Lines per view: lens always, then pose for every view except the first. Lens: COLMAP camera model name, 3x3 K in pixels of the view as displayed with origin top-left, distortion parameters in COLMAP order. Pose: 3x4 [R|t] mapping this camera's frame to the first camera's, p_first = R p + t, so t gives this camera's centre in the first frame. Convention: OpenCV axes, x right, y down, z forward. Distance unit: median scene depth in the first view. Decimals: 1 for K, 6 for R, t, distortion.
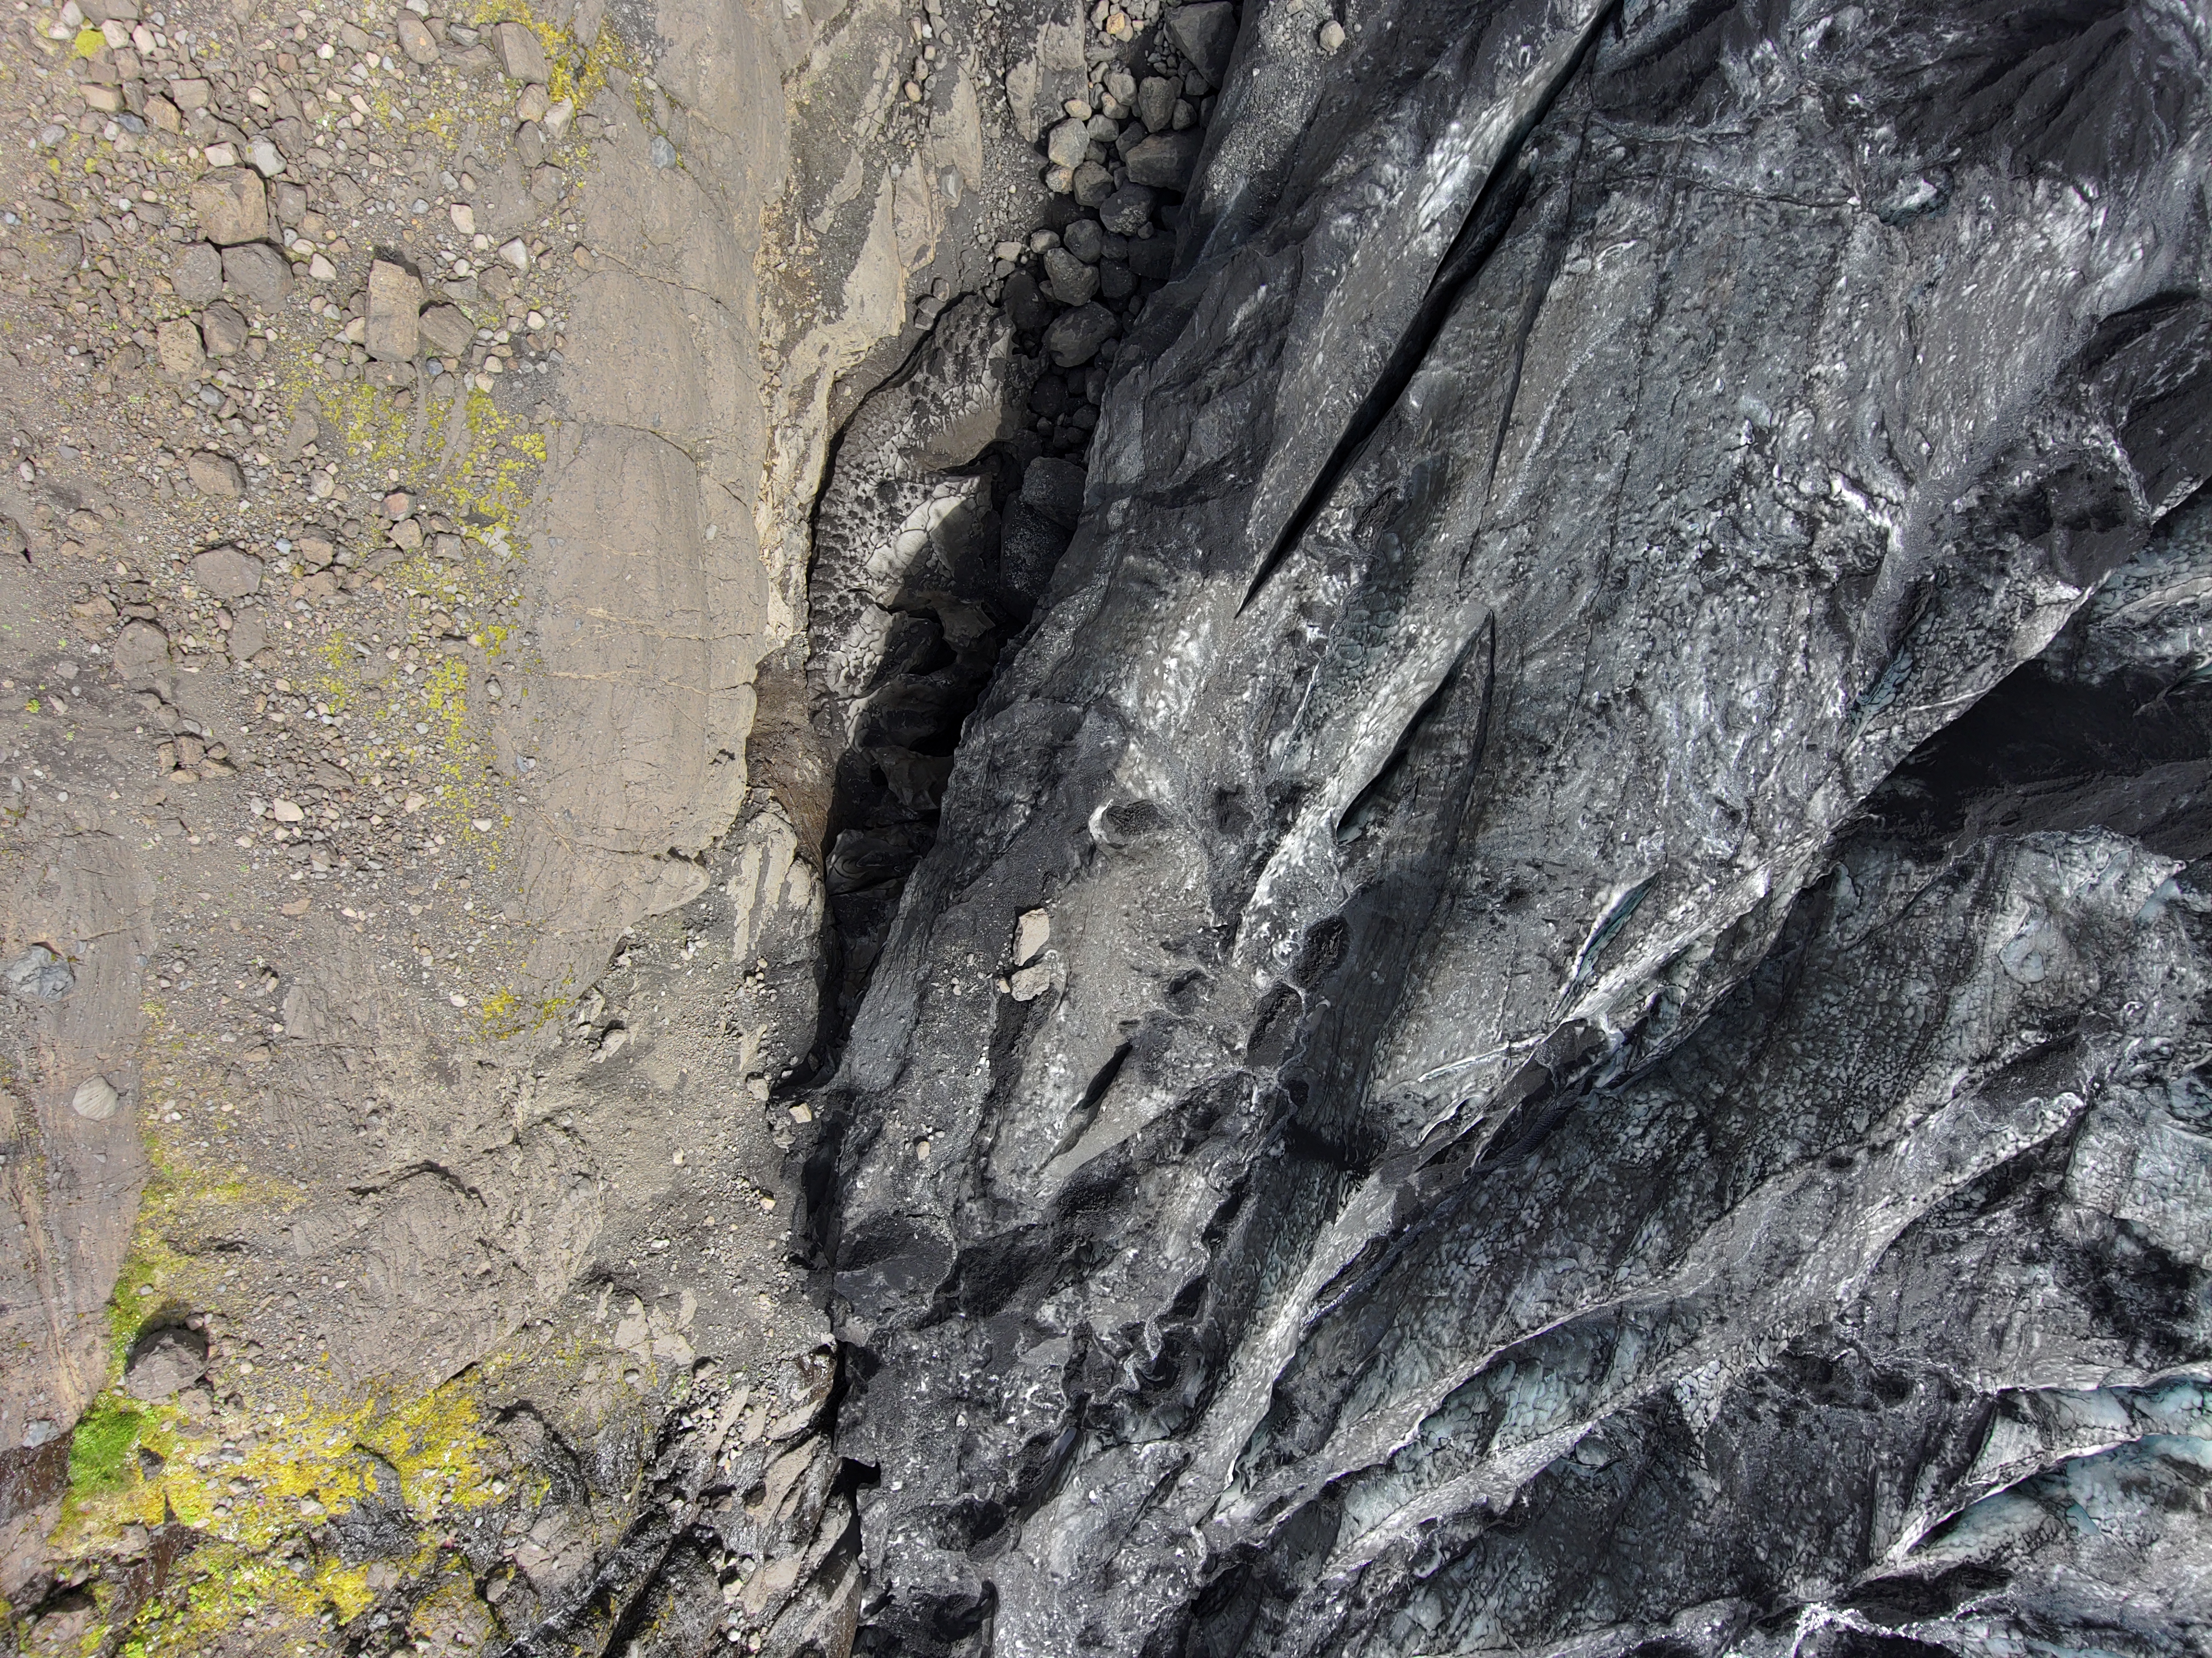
lens RADIAL K [[1676.4, 0, 1130.5], [0, 1676.4, 840.1], [0, 0, 1]] dist [0.210489, -0.380162]
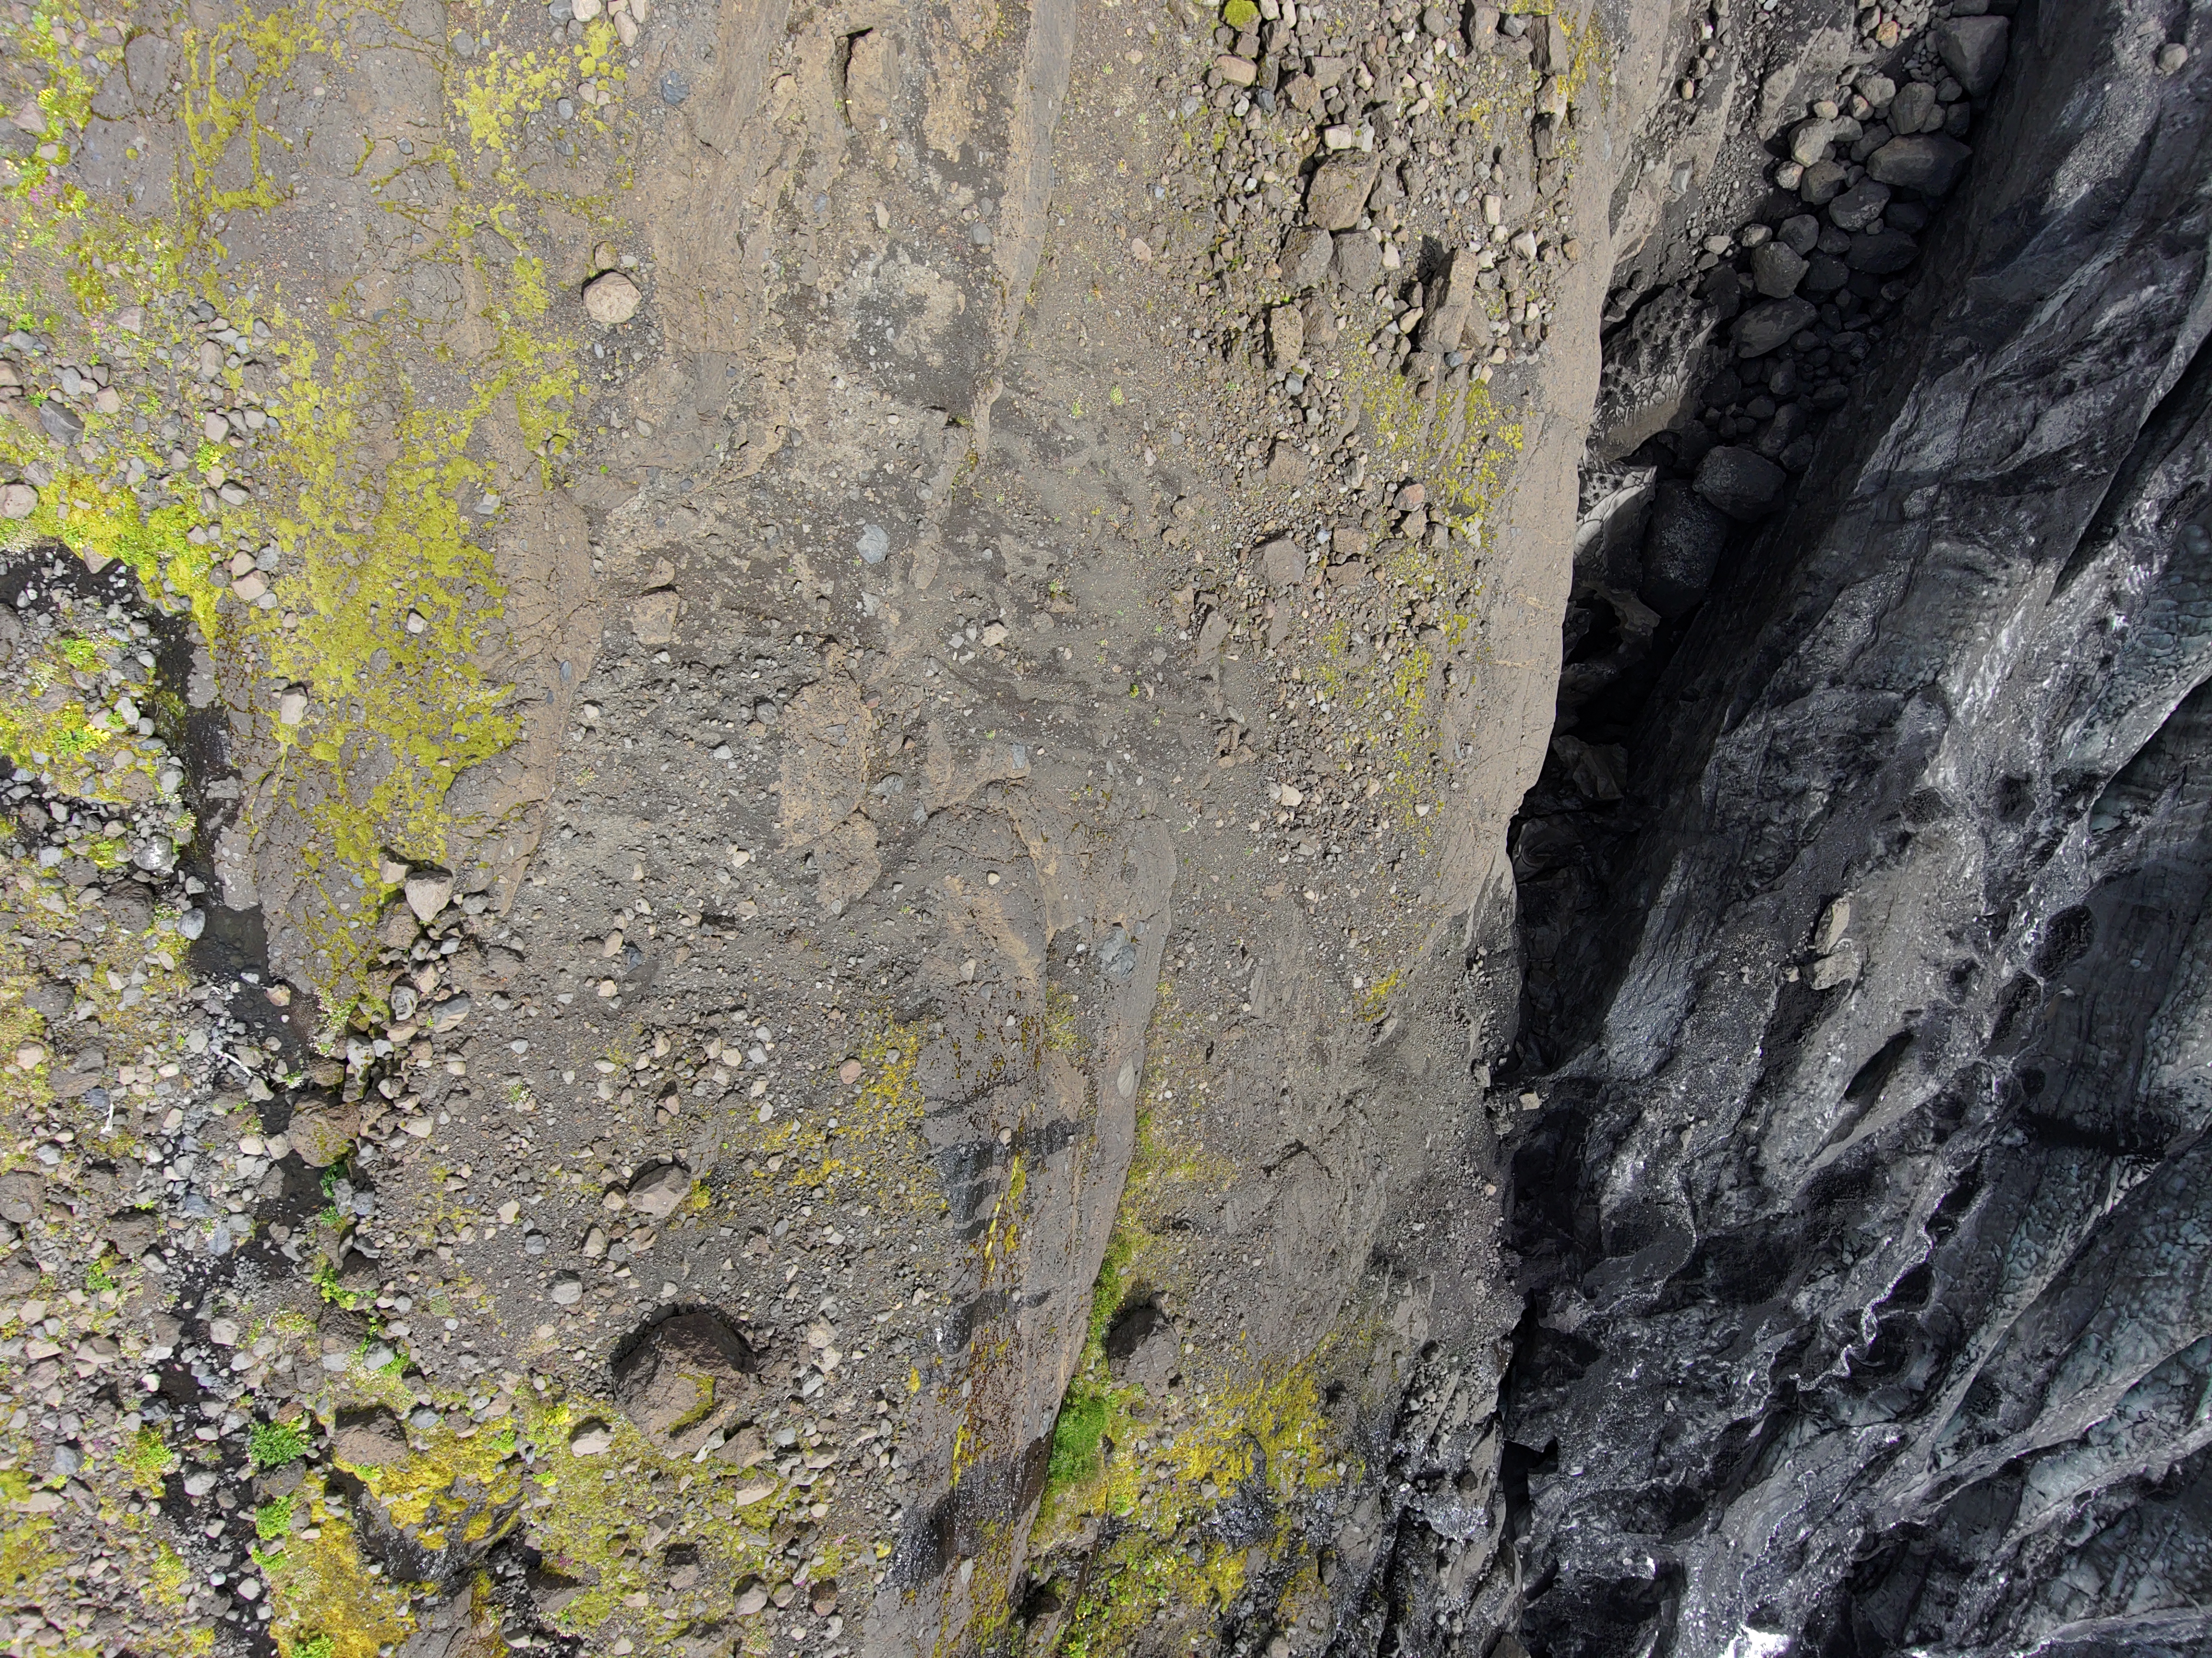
lens RADIAL K [[1665.4, 0, 1131.8], [0, 1665.4, 835.5], [0, 0, 1]] dist [0.186916, -0.330831]
pose [[0.999256, 0.000017, 0.038556, -0.492068], [0.000133, 0.999992, -0.003903, 0.008283], [-0.038556, 0.003905, 0.999249, 0.009009]]
